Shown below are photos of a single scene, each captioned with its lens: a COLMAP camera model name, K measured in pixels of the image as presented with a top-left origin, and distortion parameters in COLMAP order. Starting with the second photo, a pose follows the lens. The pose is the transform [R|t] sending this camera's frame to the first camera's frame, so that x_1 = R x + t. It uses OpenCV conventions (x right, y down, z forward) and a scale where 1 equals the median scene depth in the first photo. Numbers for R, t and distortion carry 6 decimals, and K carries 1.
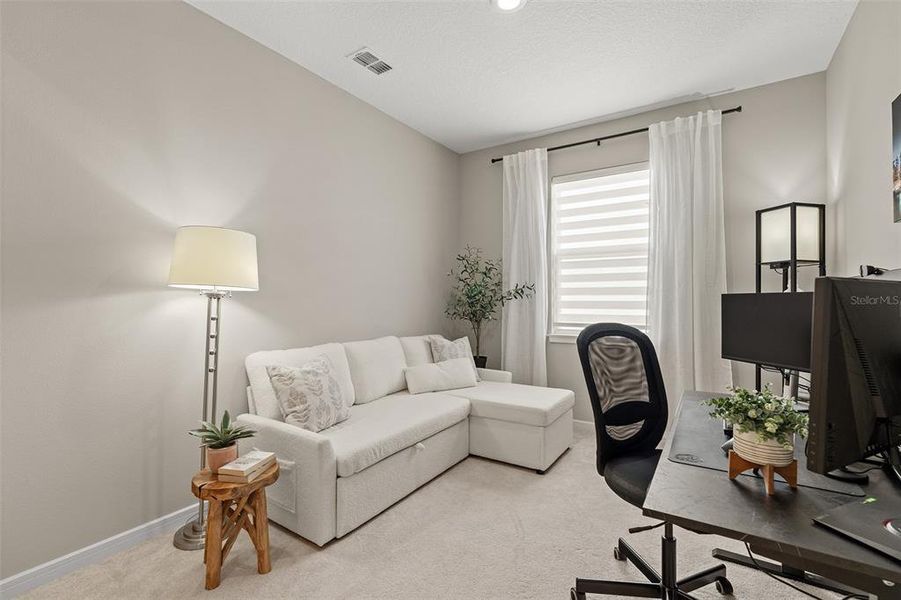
lens RADIAL K [[410.0, 0, 448.7], [0, 410.0, 300.2], [0, 0, 1]] dist [-0.002765, 0.000549]
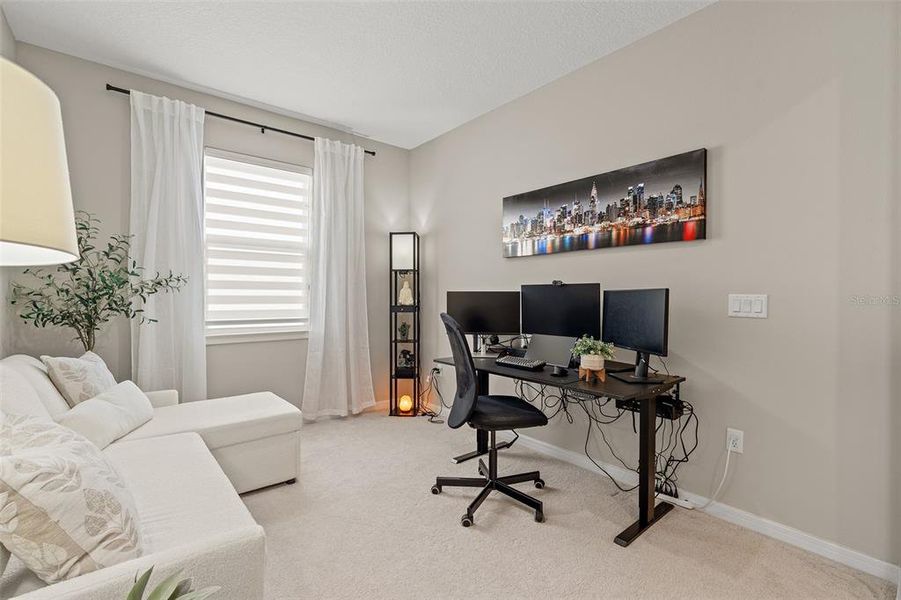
lens RADIAL K [[410.0, 0, 450.1], [0, 410.0, 299.3], [0, 0, 1]] dist [-0.002765, 0.000549]
pose [[0.294629, -0.006765, 0.955588, -0.432526], [-0.007839, 0.999924, 0.009496, -0.002405], [-0.955580, -0.010288, 0.294553, 0.304737]]
